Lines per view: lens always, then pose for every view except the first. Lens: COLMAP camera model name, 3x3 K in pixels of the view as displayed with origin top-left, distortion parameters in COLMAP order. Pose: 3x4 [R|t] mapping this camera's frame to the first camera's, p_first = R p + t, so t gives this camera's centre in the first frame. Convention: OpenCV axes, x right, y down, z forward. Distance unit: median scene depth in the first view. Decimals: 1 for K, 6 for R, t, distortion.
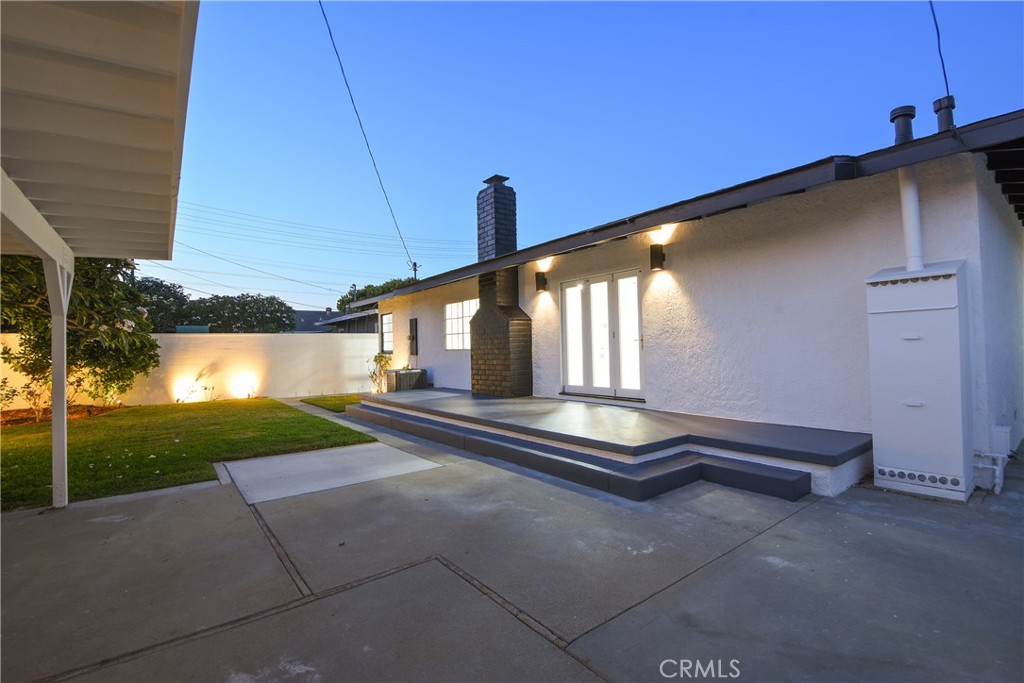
lens RADIAL K [[453.0, 0, 512.0], [0, 453.0, 341.5], [0, 0, 1]] dist [0.019926, -0.025192]
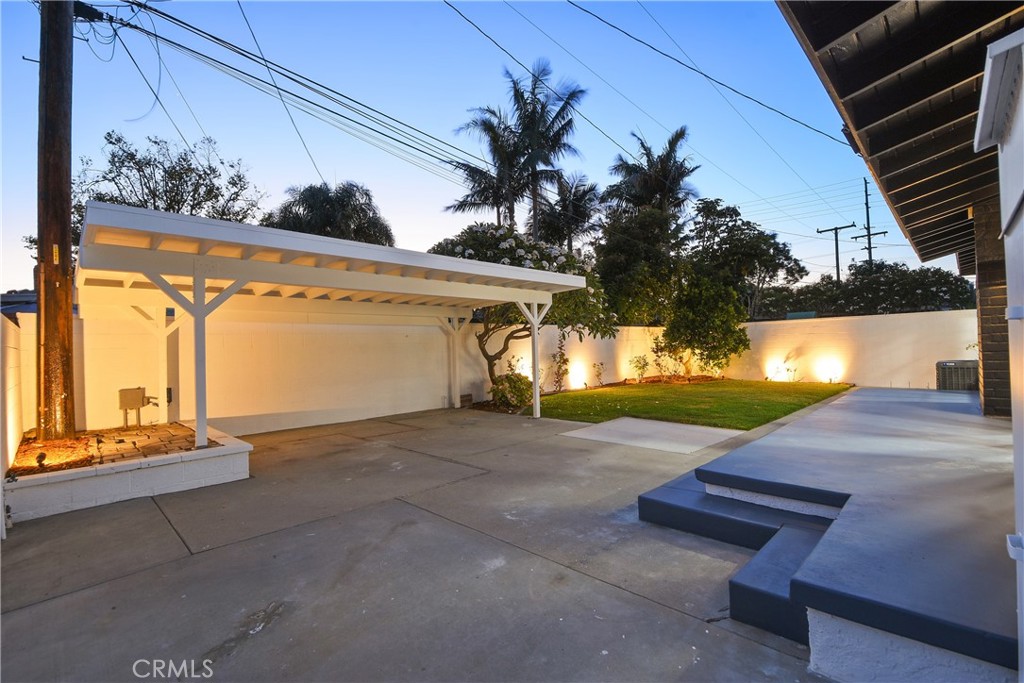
lens RADIAL K [[453.0, 0, 512.0], [0, 453.0, 341.5], [0, 0, 1]] dist [0.019926, -0.025192]
pose [[0.140483, 0.004727, -0.990072, 0.987901], [0.038553, 0.999204, 0.010241, -0.008452], [0.989332, -0.039609, 0.140189, 0.573082]]
